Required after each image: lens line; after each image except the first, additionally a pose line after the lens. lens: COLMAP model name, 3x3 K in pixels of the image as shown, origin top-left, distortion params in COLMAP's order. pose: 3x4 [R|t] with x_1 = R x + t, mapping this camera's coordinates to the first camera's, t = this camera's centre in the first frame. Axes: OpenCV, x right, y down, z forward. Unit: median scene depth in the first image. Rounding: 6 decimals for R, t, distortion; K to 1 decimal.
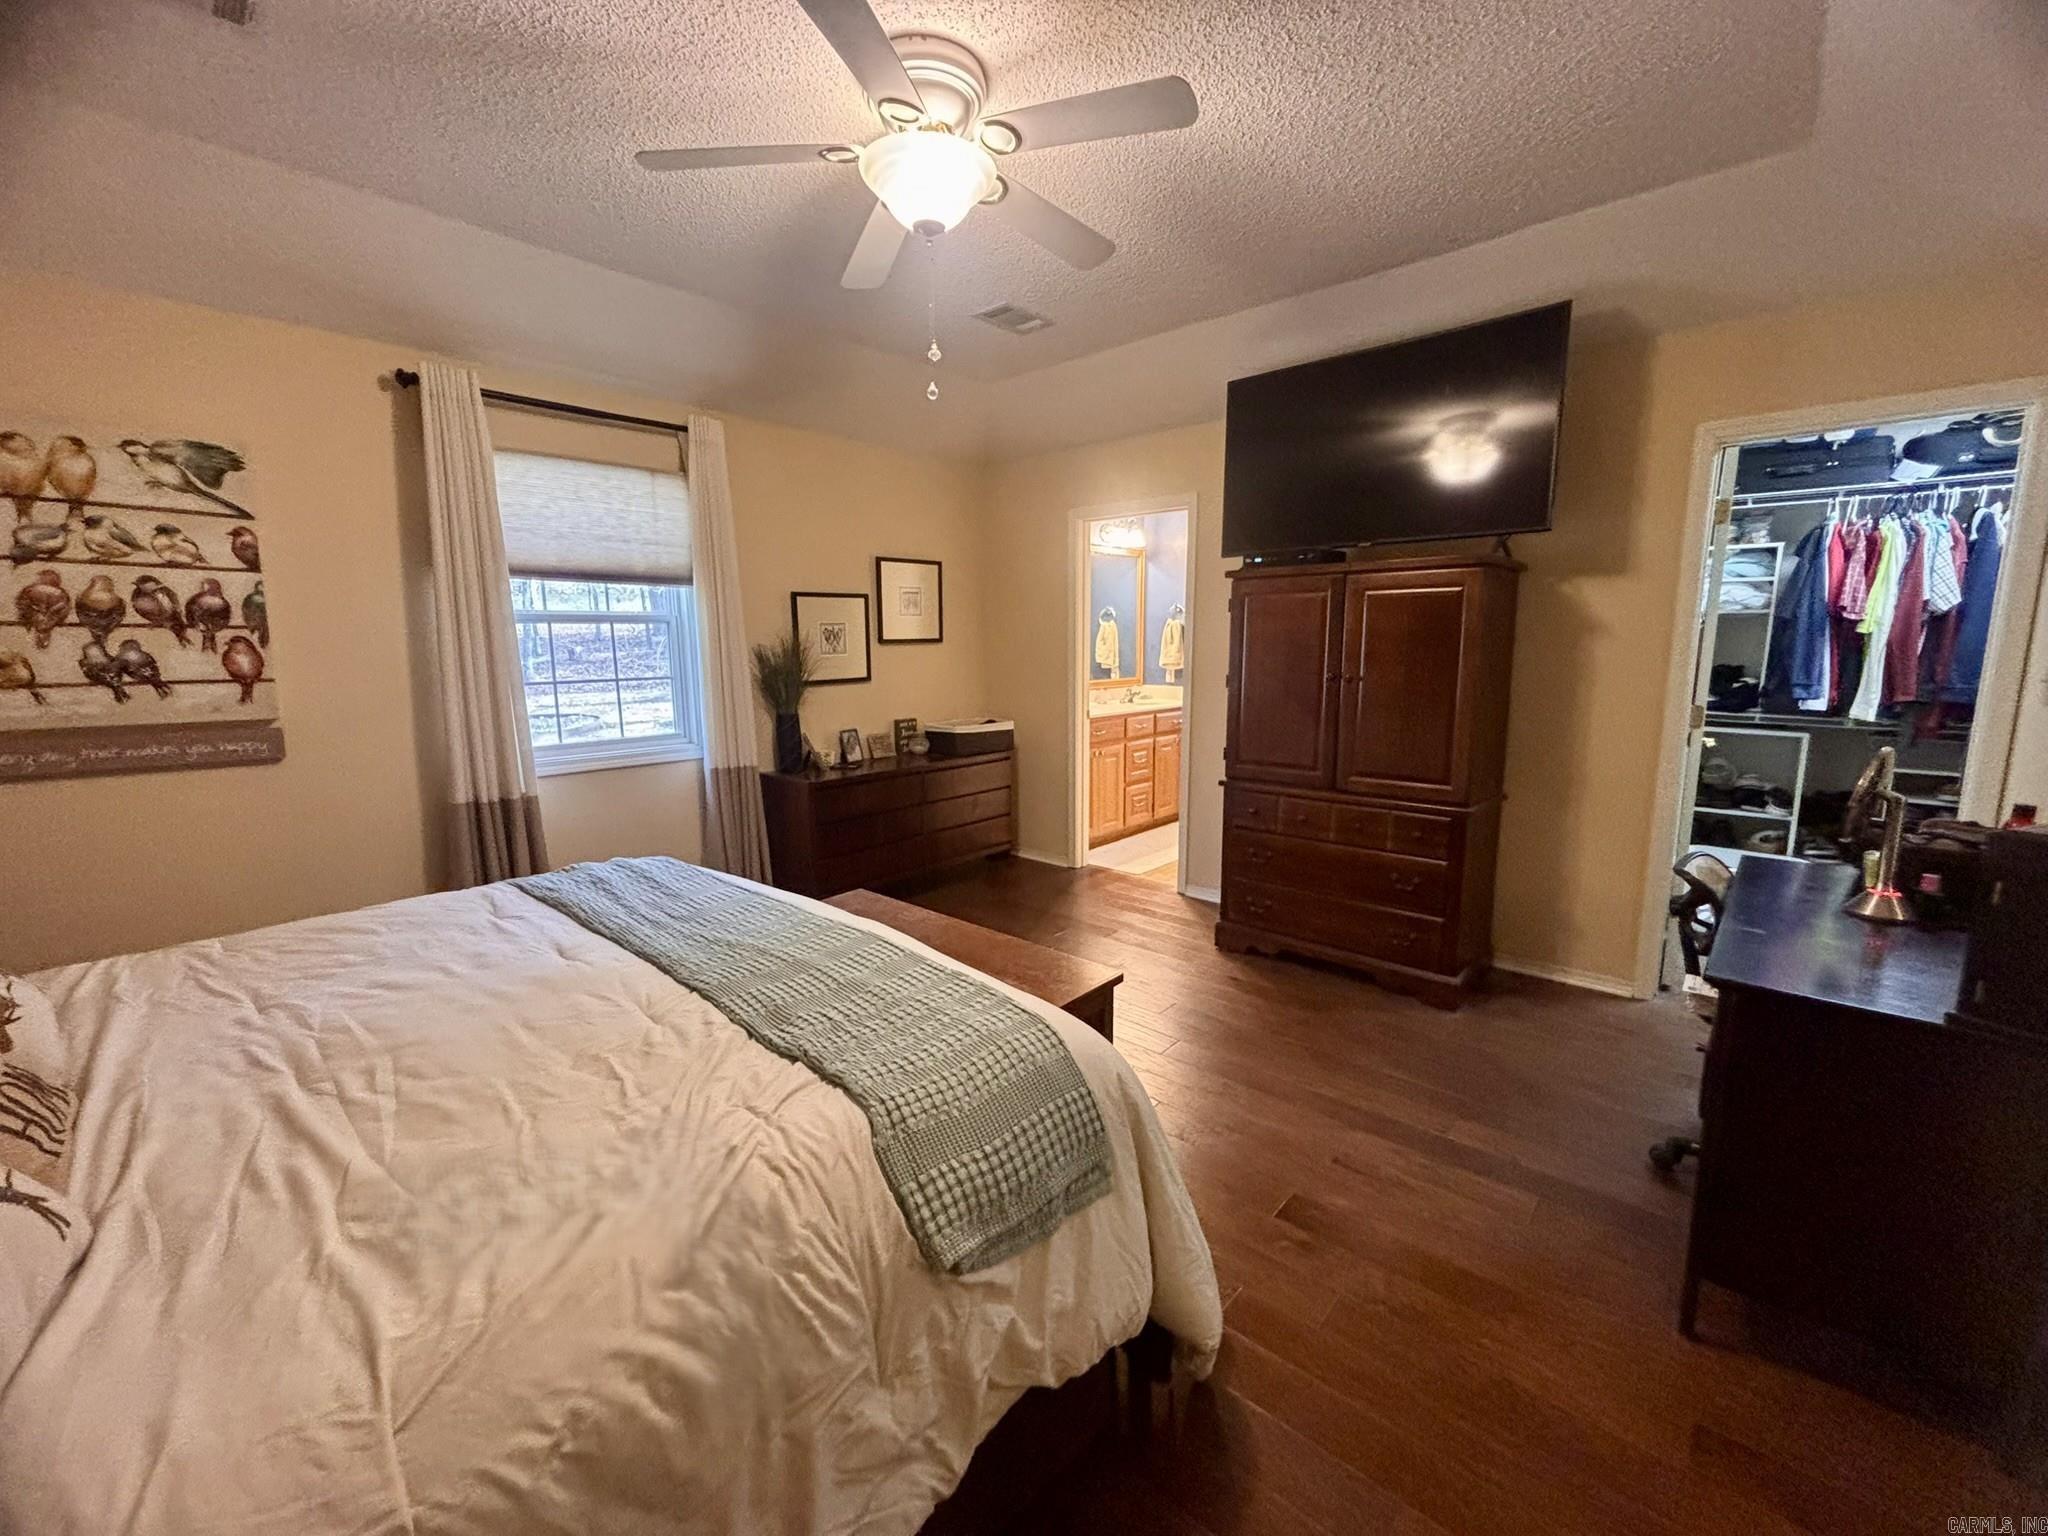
lens RADIAL K [[839.7, 0, 1020.2], [0, 839.7, 763.5], [0, 0, 1]] dist [0.001730, 0.000577]
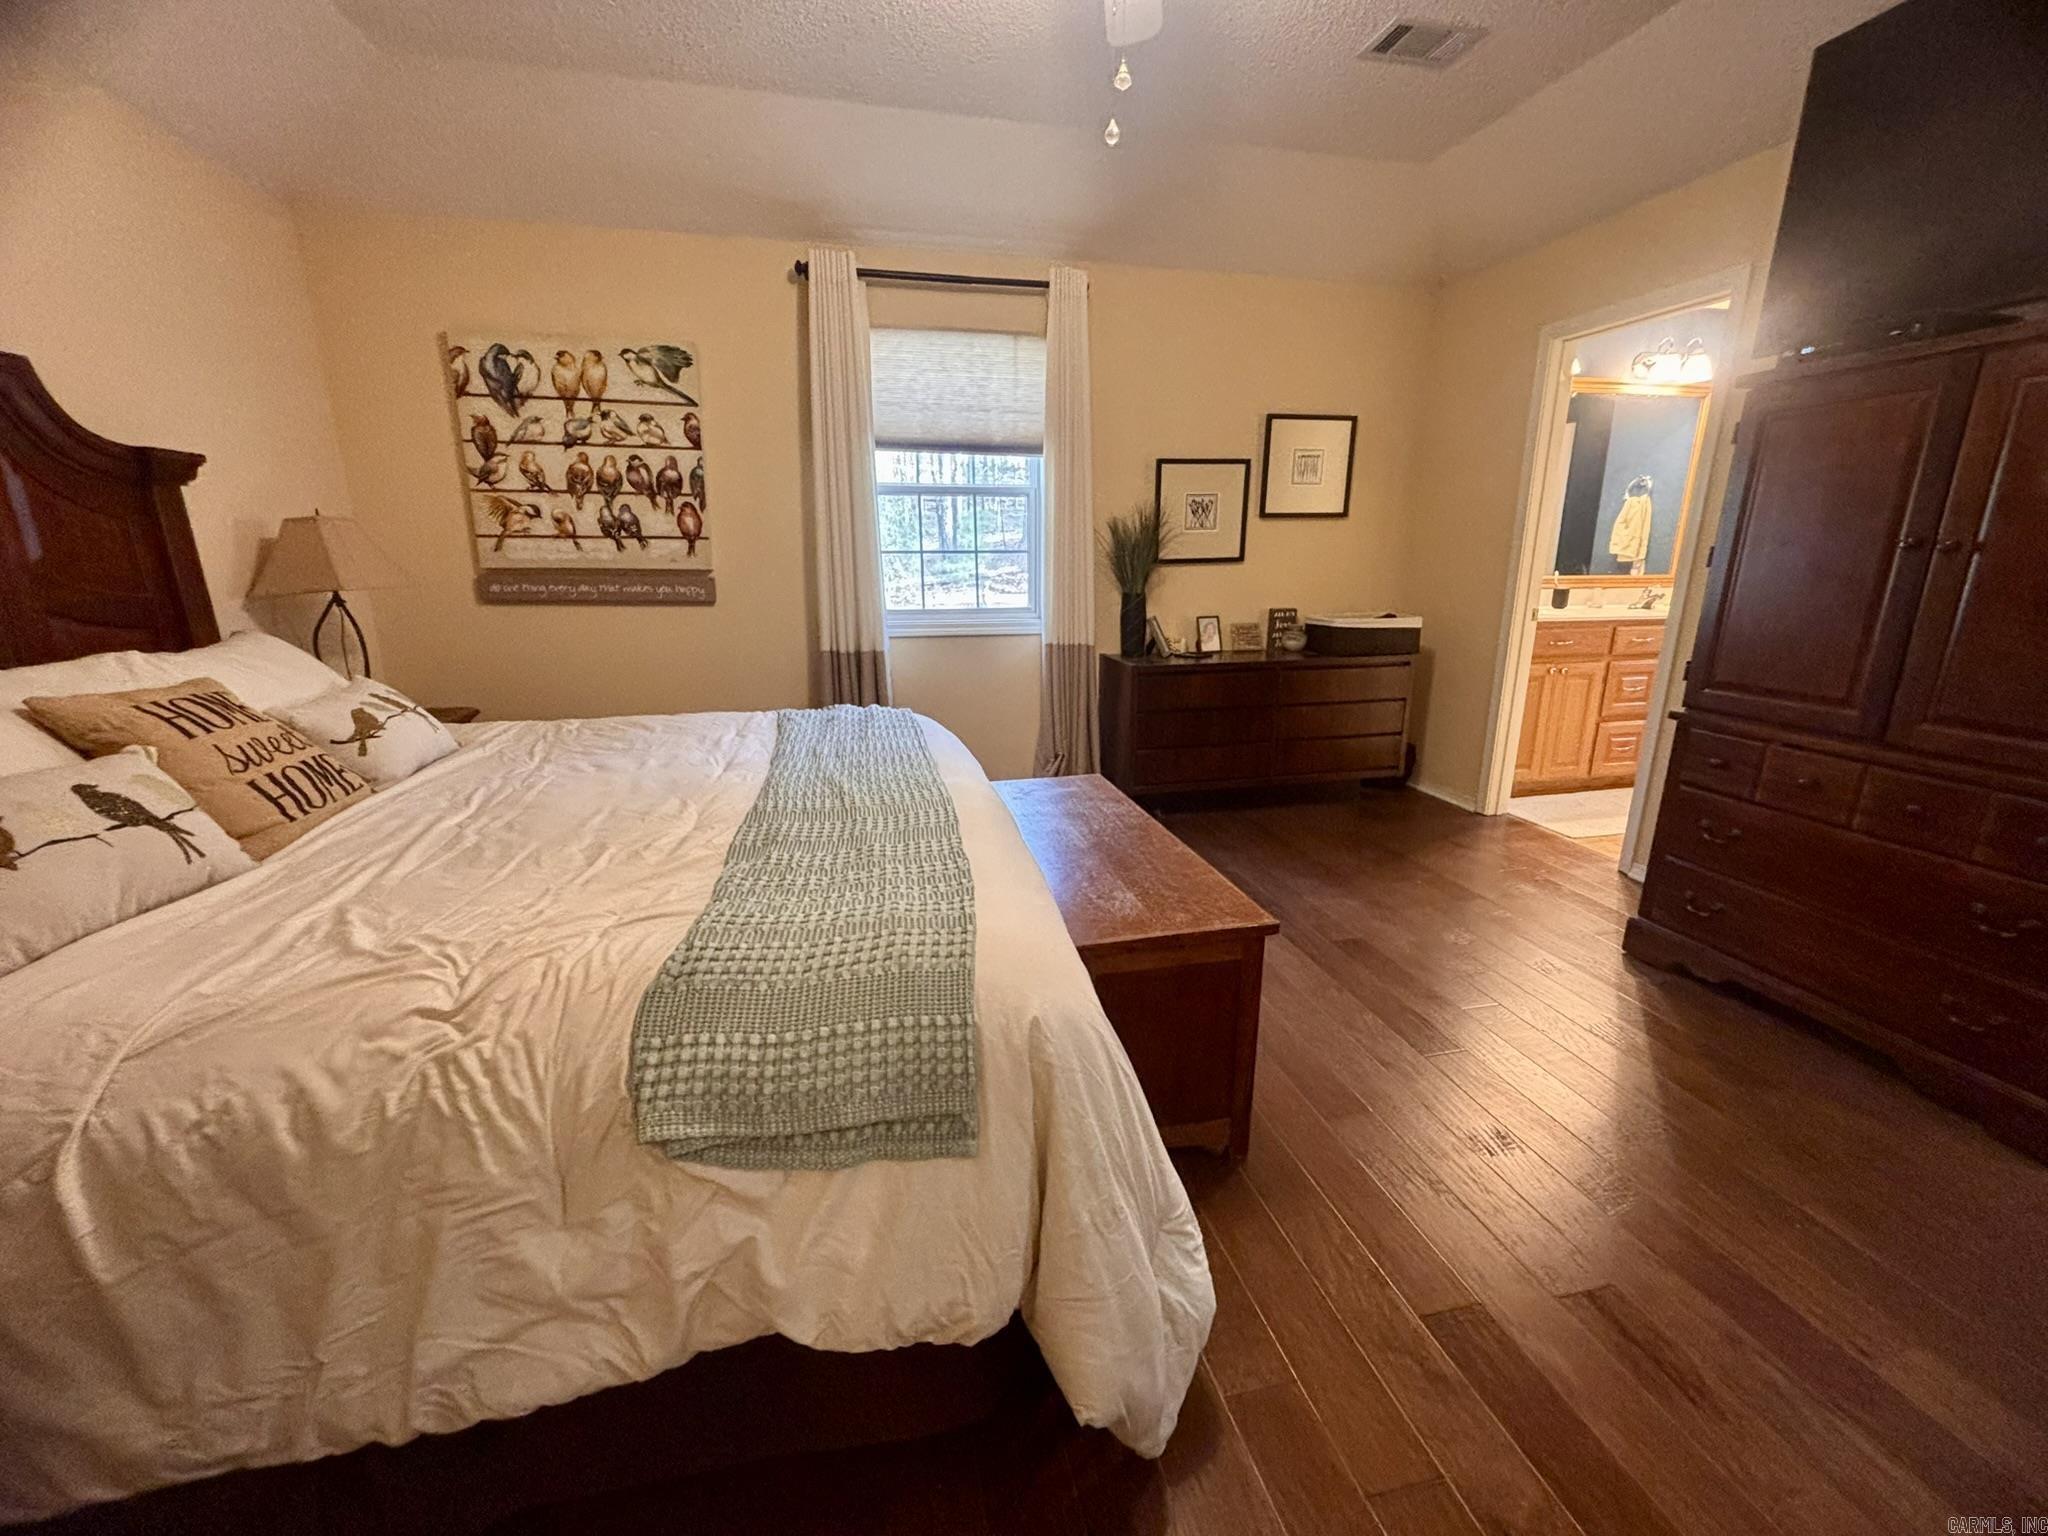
lens RADIAL K [[839.7, 0, 1020.2], [0, 839.7, 763.5], [0, 0, 1]] dist [0.001730, 0.000577]
pose [[0.816218, 0.149454, -0.558078, 0.247452], [-0.090869, 0.987148, 0.131458, 0.026221], [0.570553, -0.056587, 0.819309, 0.203960]]
